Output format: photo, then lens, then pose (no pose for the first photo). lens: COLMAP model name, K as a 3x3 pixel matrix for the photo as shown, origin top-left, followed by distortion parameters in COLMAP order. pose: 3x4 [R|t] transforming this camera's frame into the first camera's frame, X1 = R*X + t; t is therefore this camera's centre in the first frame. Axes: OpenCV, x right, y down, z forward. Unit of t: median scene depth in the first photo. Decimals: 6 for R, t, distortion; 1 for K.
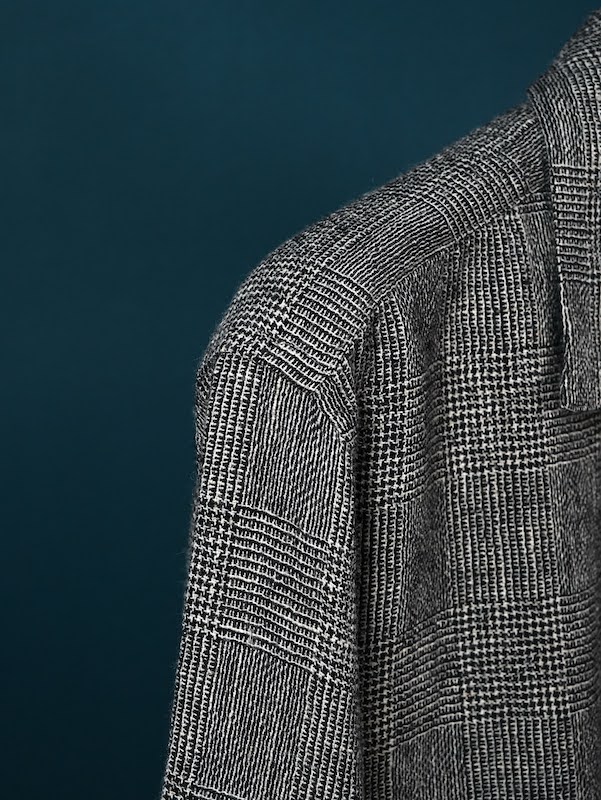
lens RADIAL K [[1647.7, 0, 299.5], [0, 1647.7, 398.3], [0, 0, 1]] dist [0.052018, 0.000000]
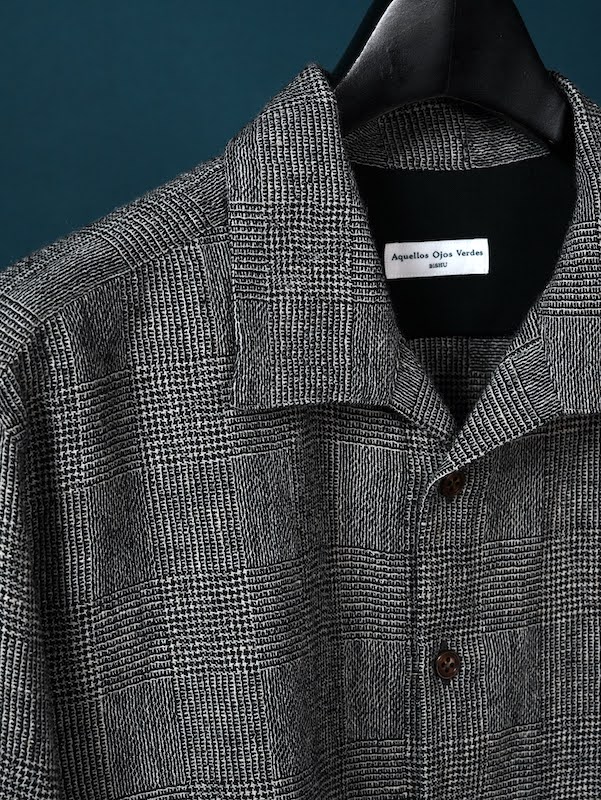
lens RADIAL K [[1647.7, 0, 302.4], [0, 1647.7, 402.7], [0, 0, 1]] dist [0.052018, 0.000000]
pose [[0.980005, -0.024524, -0.197455, 0.438326], [0.019165, 0.999396, -0.029003, 0.037700], [0.198047, 0.024638, 0.979883, -0.143589]]
